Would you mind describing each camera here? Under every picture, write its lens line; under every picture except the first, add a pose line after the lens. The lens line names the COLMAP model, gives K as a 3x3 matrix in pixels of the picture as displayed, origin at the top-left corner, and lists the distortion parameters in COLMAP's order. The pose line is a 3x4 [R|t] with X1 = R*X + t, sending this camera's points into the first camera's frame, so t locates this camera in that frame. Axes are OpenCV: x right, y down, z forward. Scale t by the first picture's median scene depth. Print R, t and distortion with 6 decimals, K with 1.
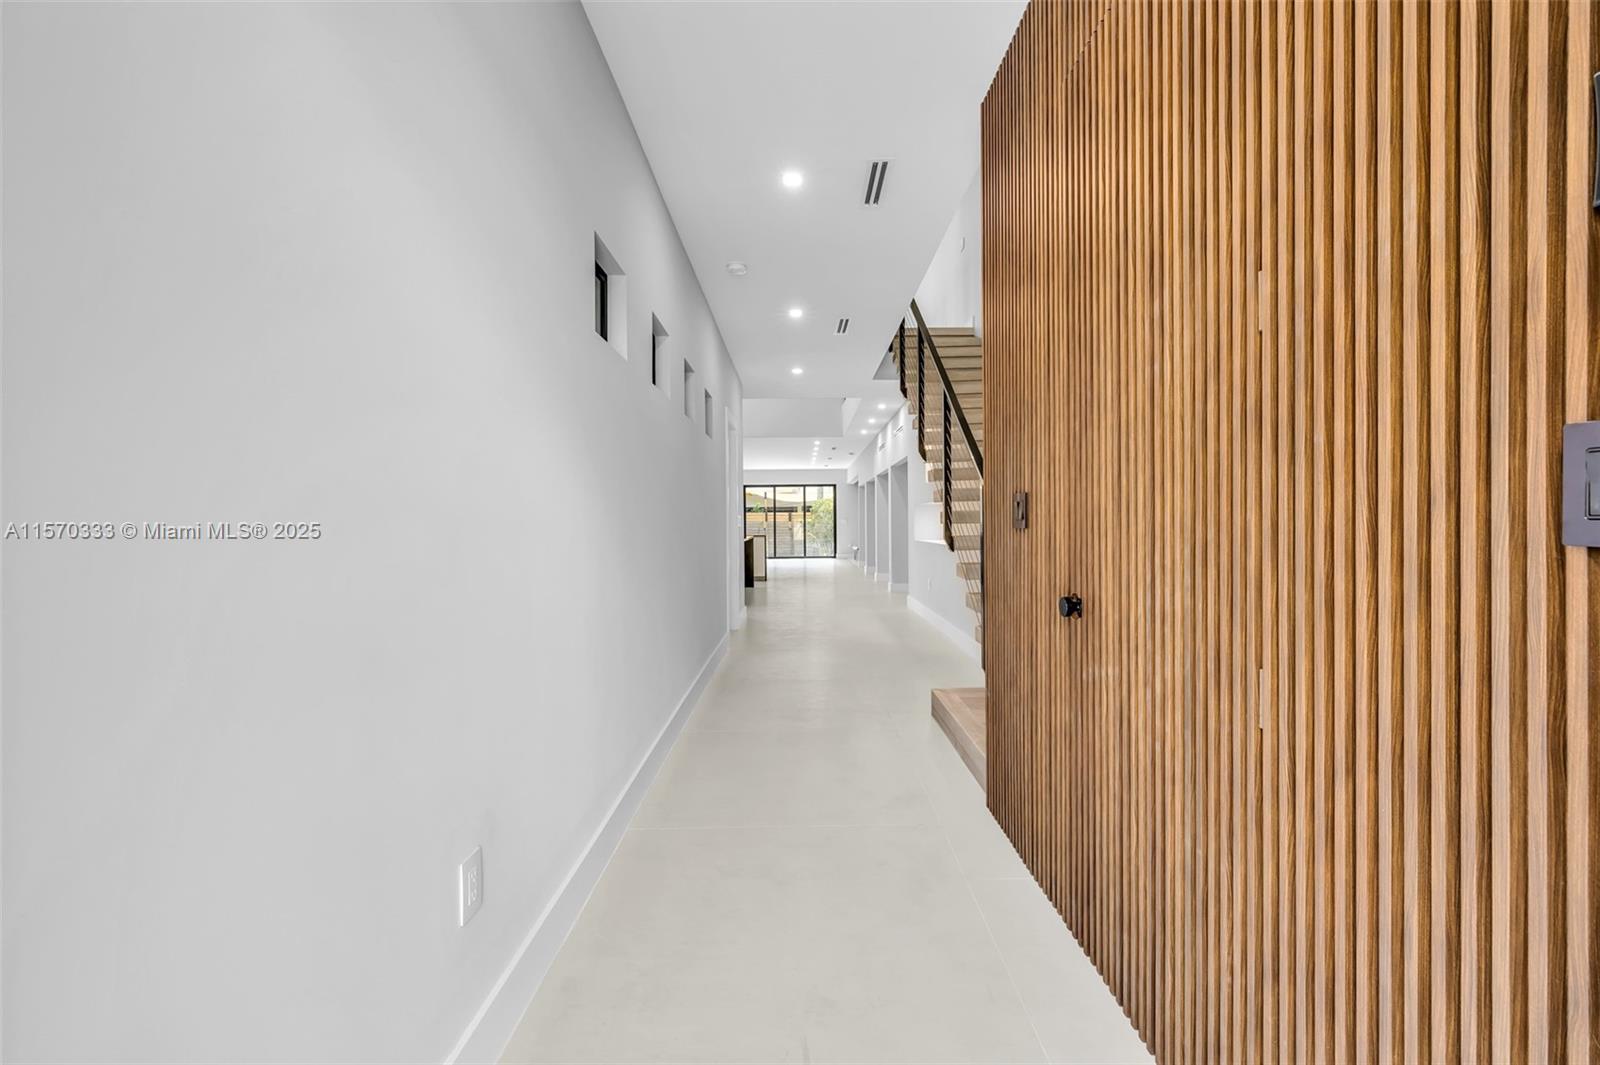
lens RADIAL K [[700.2, 0, 794.3], [0, 700.2, 552.6], [0, 0, 1]] dist [0.000021, 0.000083]
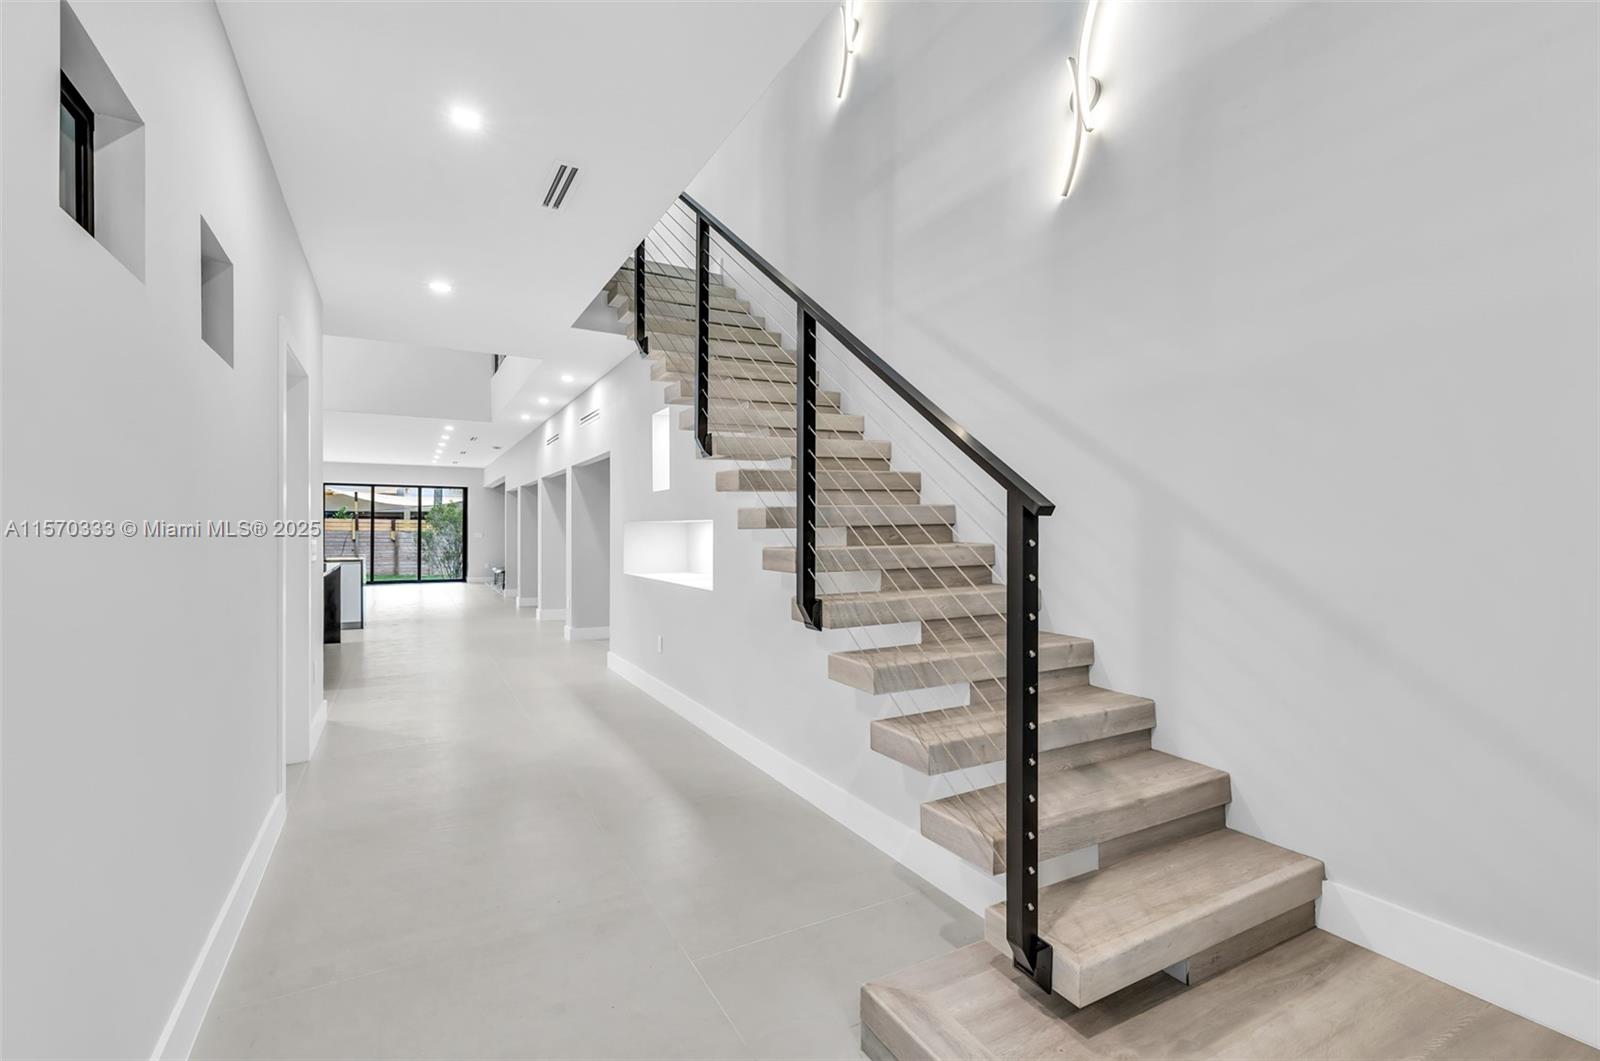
lens RADIAL K [[683.6, 0, 800.0], [0, 683.6, 530.5], [0, 0, 1]] dist [0.000765, 0.000041]
pose [[0.858790, 0.010150, 0.512226, -0.017353], [0.011225, 0.999191, -0.038620, -0.022105], [-0.512204, 0.038917, 0.857982, 0.232609]]
